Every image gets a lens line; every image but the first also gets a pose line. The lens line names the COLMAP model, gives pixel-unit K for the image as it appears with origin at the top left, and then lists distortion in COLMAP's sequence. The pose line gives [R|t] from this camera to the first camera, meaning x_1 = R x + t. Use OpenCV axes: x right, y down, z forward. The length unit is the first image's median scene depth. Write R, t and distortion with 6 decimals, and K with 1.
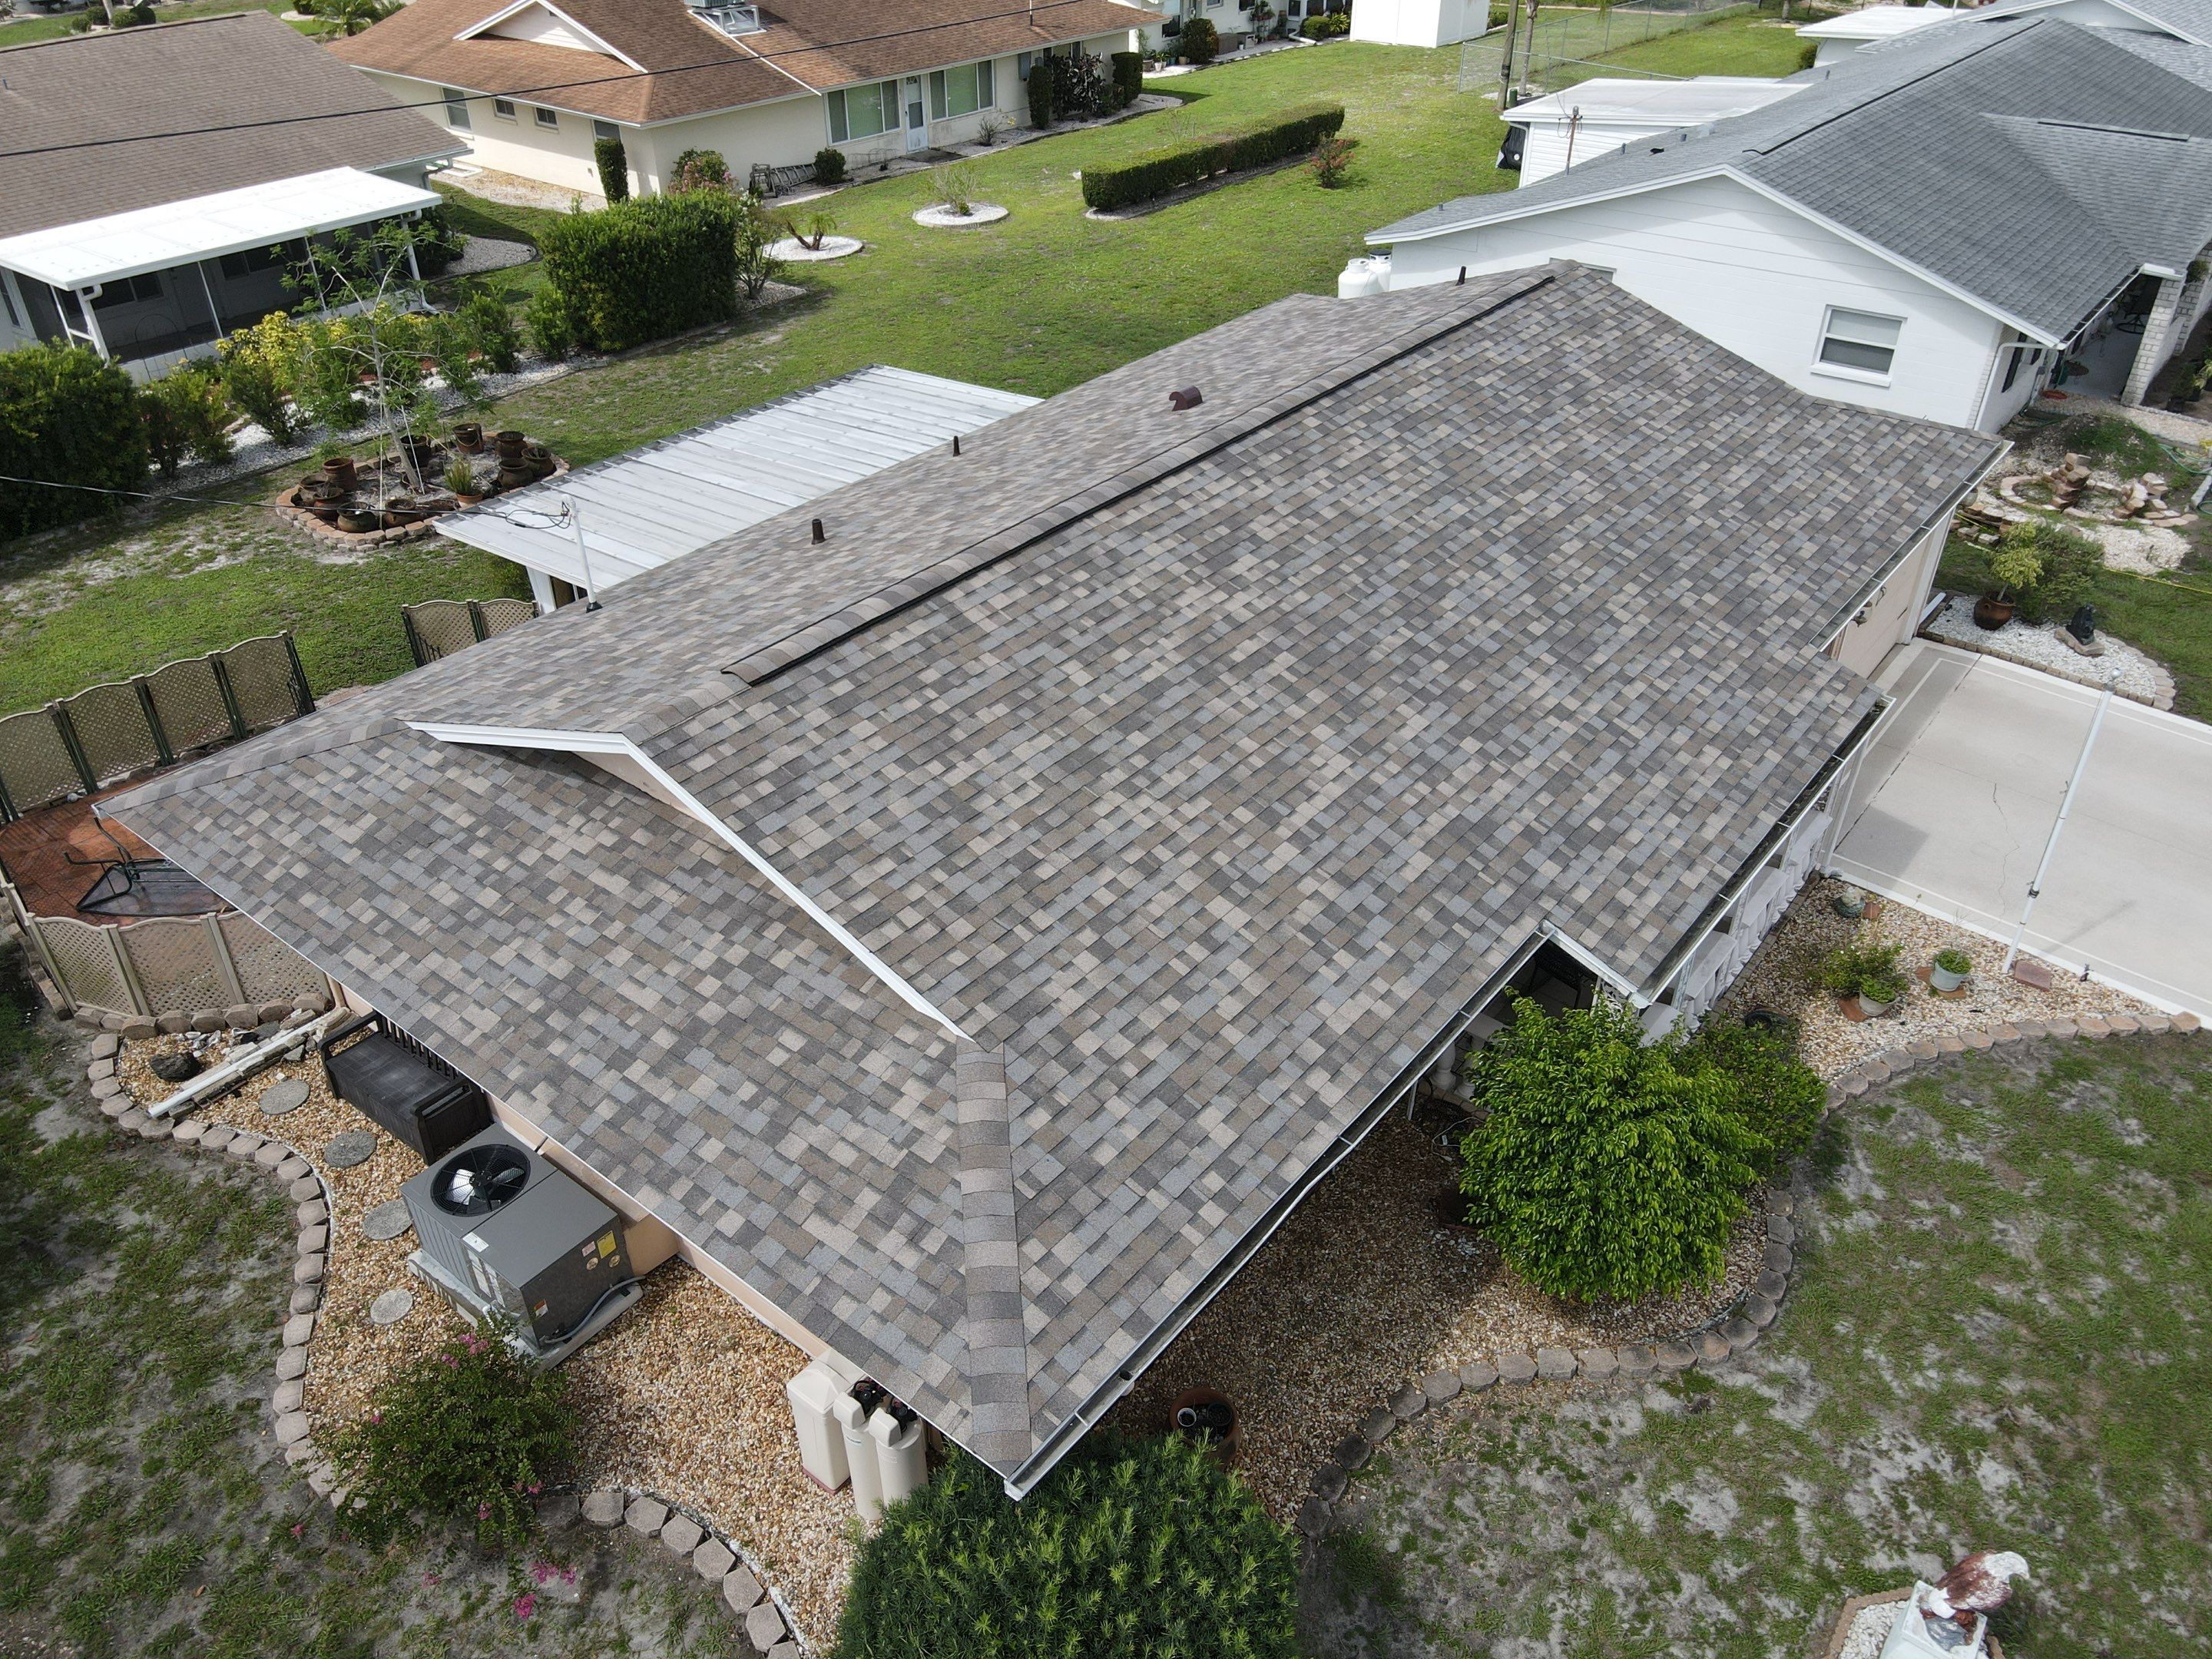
lens RADIAL K [[1623.3, 0, 1067.2], [0, 1623.3, 827.0], [0, 0, 1]] dist [-0.004150, 0.026970]
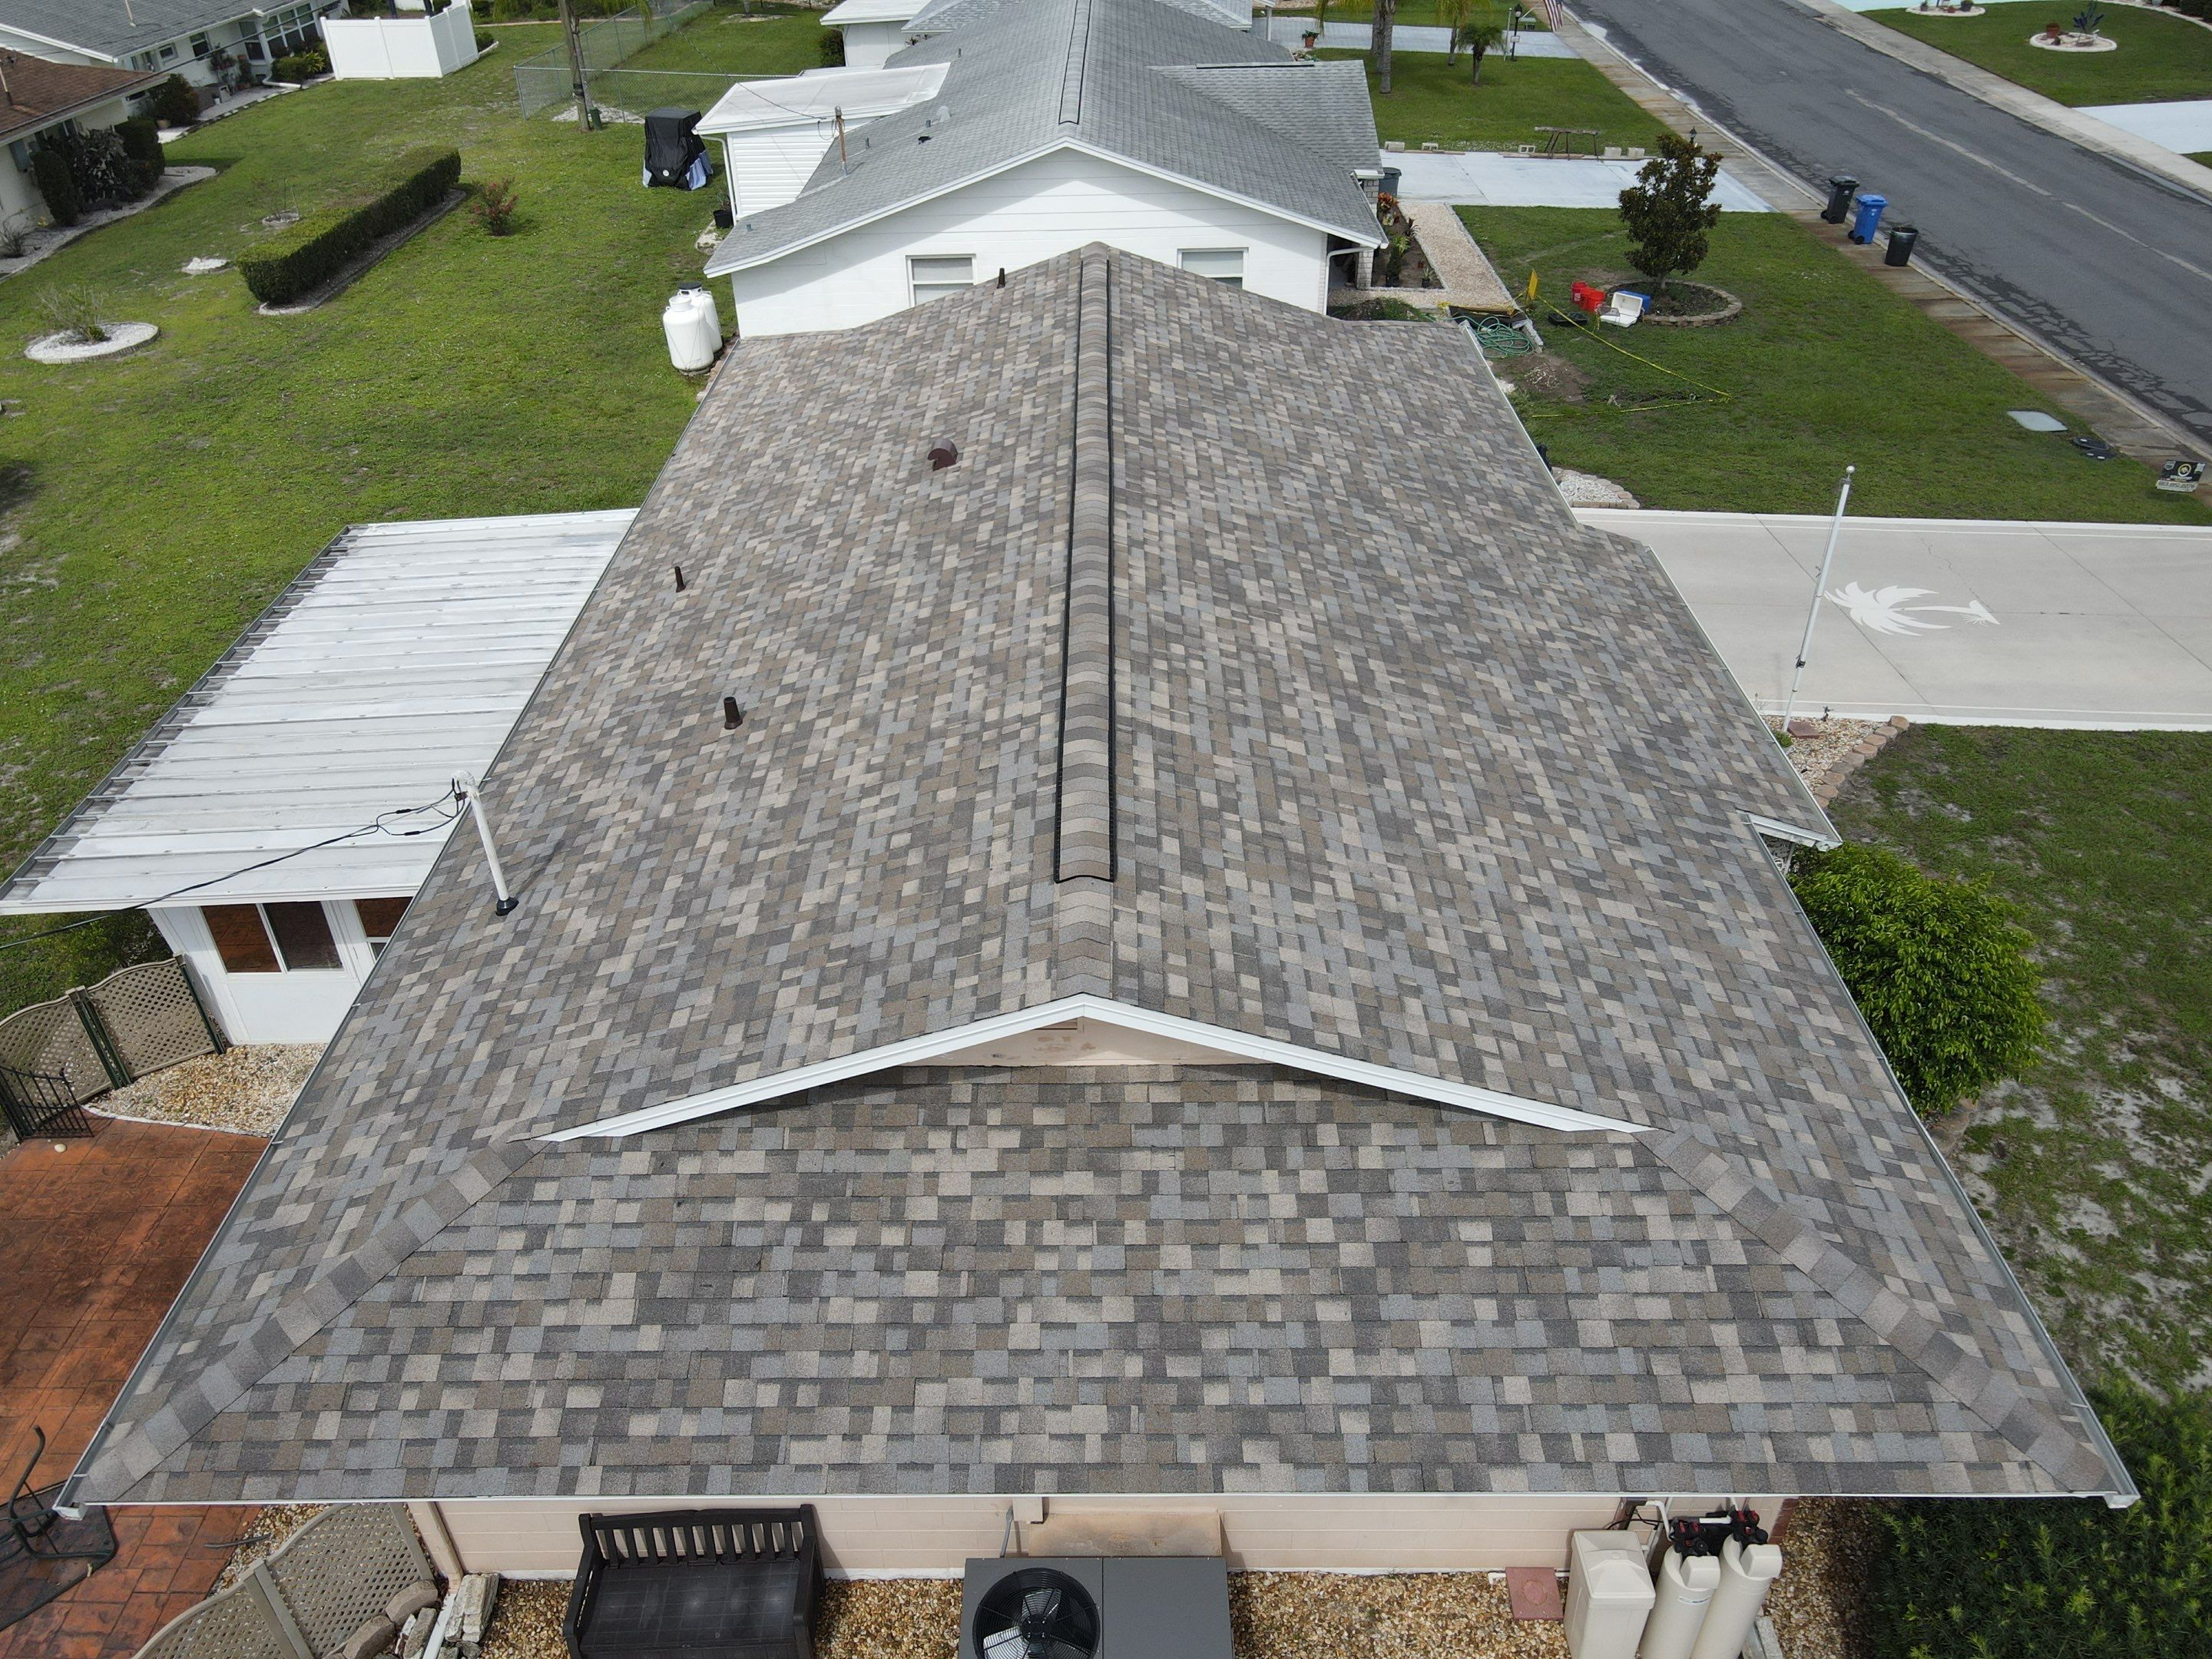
lens RADIAL K [[1623.3, 0, 1069.6], [0, 1623.3, 842.2], [0, 0, 1]] dist [-0.004150, 0.026970]
pose [[0.782796, -0.361373, 0.506596, -0.554725], [0.360914, 0.926842, 0.103463, -0.177972], [-0.506923, 0.101847, 0.855953, 0.287424]]
